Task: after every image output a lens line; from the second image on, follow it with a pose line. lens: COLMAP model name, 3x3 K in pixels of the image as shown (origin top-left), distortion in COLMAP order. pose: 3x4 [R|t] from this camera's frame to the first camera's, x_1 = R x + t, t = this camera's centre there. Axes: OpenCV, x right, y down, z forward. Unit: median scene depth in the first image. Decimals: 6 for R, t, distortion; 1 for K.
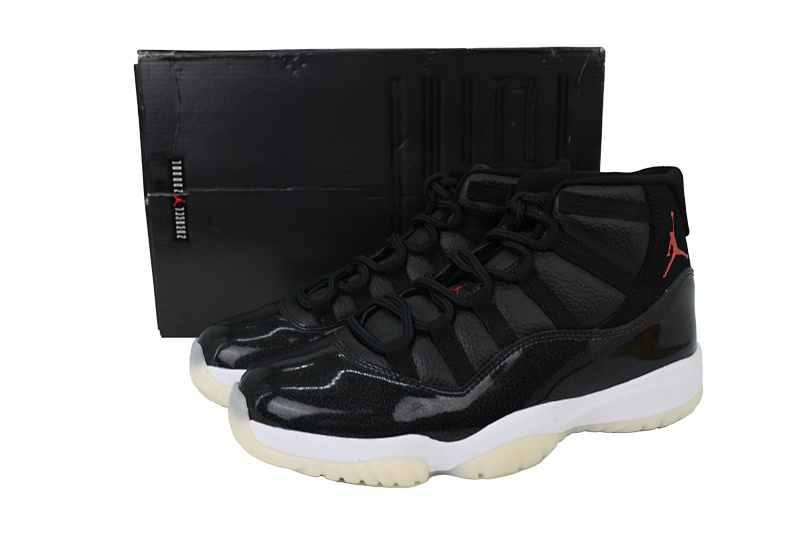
lens RADIAL K [[739.7, 0, 400.1], [0, 739.7, 270.4], [0, 0, 1]] dist [0.009654, 0.000000]
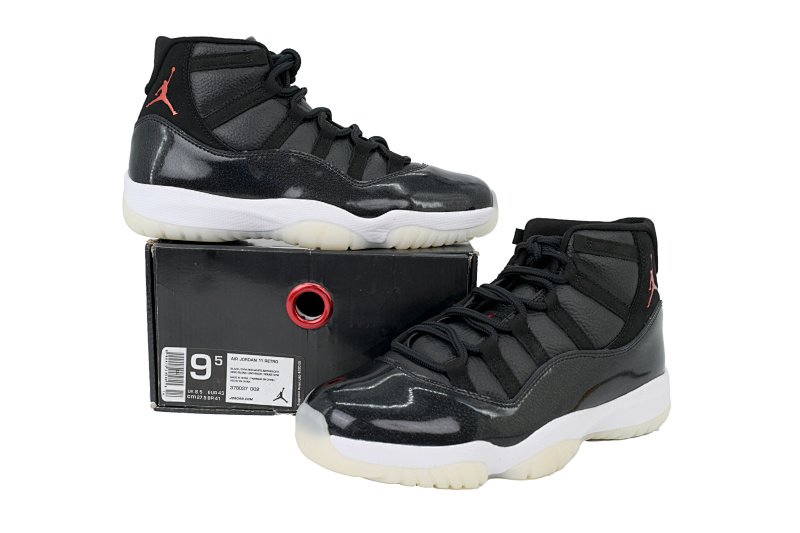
lens RADIAL K [[739.7, 0, 399.9], [0, 739.7, 263.0], [0, 0, 1]] dist [0.009654, 0.000000]
pose [[0.974010, 0.014275, 0.226056, -0.332749], [0.004583, 0.996566, -0.082680, 0.037537], [-0.226460, 0.081567, 0.970599, -0.098358]]
